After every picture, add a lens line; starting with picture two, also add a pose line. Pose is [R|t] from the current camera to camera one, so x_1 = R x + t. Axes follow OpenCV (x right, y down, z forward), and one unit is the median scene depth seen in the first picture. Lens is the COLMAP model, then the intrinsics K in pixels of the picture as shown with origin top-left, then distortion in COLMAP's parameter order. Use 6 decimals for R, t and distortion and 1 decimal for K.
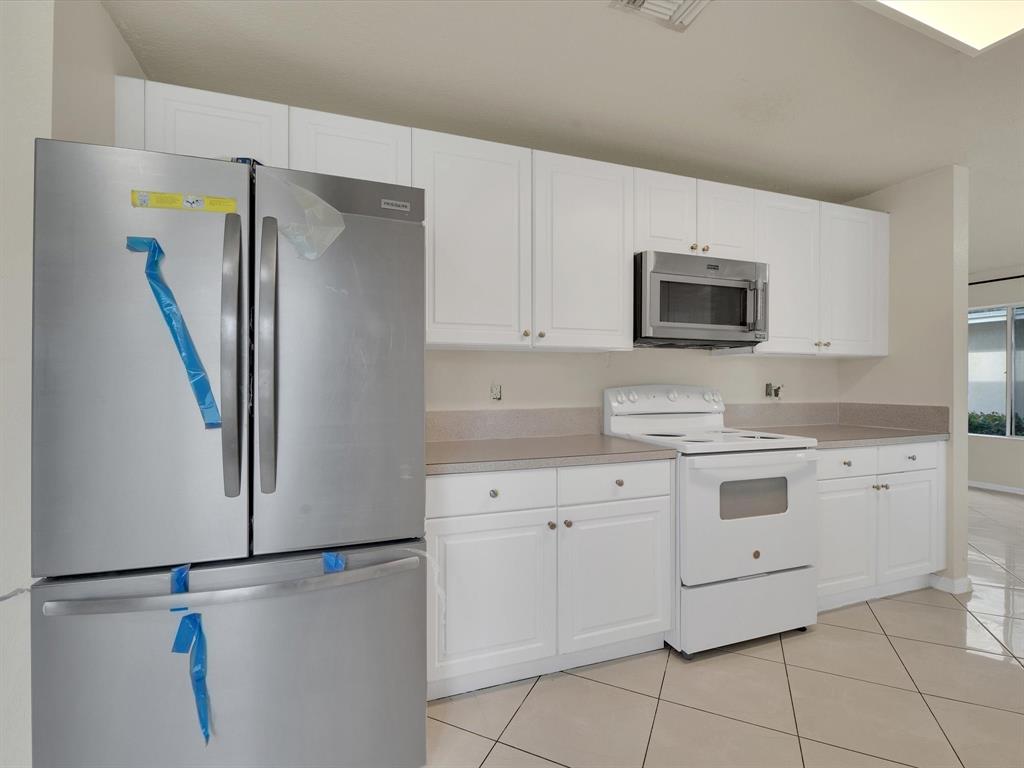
lens RADIAL K [[465.6, 0, 513.3], [0, 465.6, 382.0], [0, 0, 1]] dist [-0.000277, -0.000320]
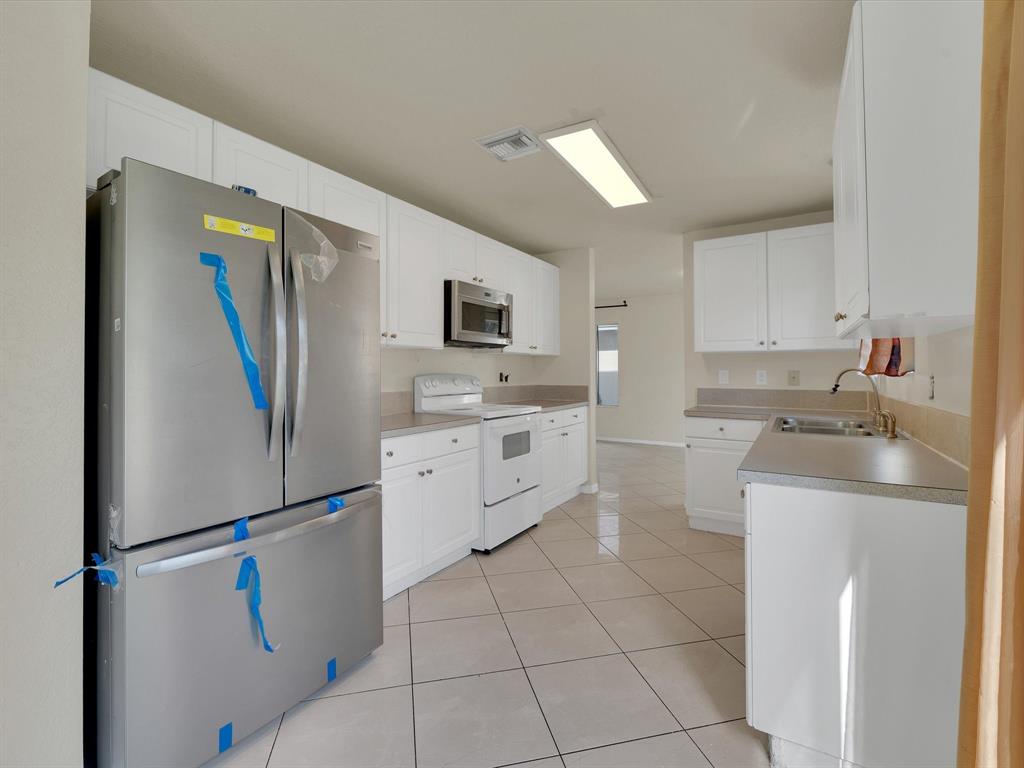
lens RADIAL K [[467.1, 0, 510.9], [0, 467.1, 364.2], [0, 0, 1]] dist [0.001550, 0.000061]
pose [[0.779109, 0.007508, 0.626843, -0.458829], [0.004634, 0.999832, -0.017735, 0.002934], [-0.626871, 0.016723, 0.778943, -0.210801]]
